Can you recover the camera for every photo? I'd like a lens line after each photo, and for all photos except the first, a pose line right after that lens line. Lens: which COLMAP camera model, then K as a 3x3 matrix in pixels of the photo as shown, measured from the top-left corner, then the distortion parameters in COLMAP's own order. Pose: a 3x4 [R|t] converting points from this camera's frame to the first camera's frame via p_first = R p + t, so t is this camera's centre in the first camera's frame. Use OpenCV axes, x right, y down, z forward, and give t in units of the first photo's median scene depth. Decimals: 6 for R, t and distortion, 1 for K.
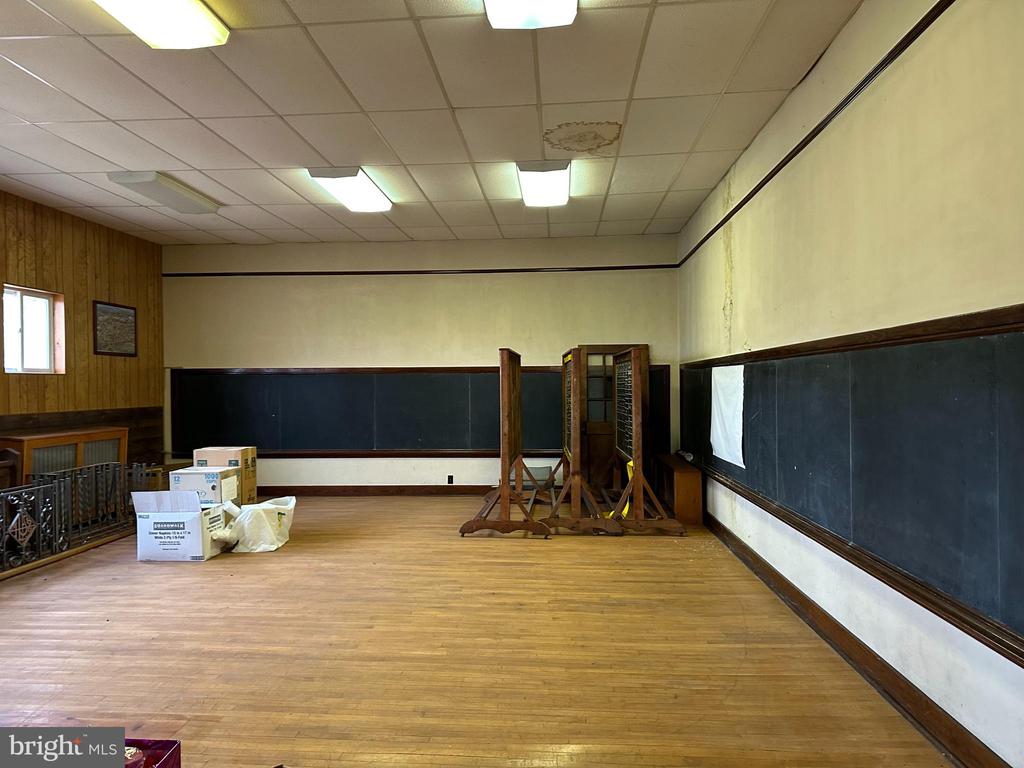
lens RADIAL K [[730.2, 0, 507.9], [0, 730.2, 383.4], [0, 0, 1]] dist [0.062614, -0.063740]
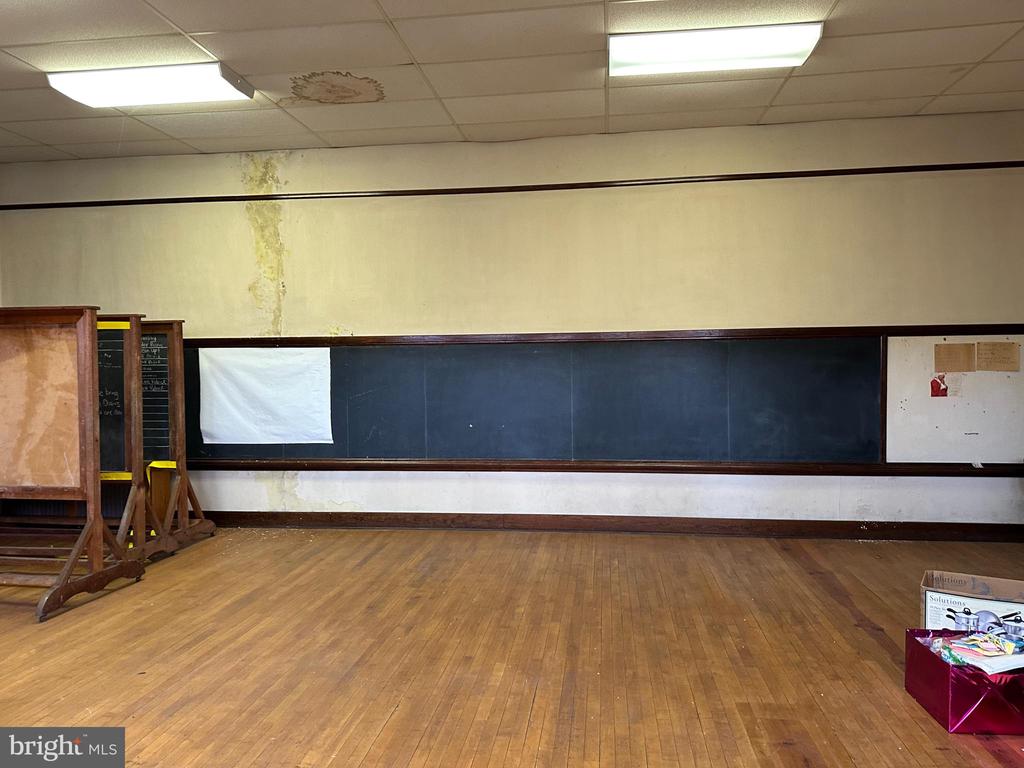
lens RADIAL K [[730.2, 0, 509.3], [0, 730.2, 381.9], [0, 0, 1]] dist [0.062614, -0.063740]
pose [[0.042281, -0.010085, 0.999055, -0.795026], [0.010381, 0.999900, 0.009655, 0.018828], [-0.999052, 0.009963, 0.042382, 0.742966]]
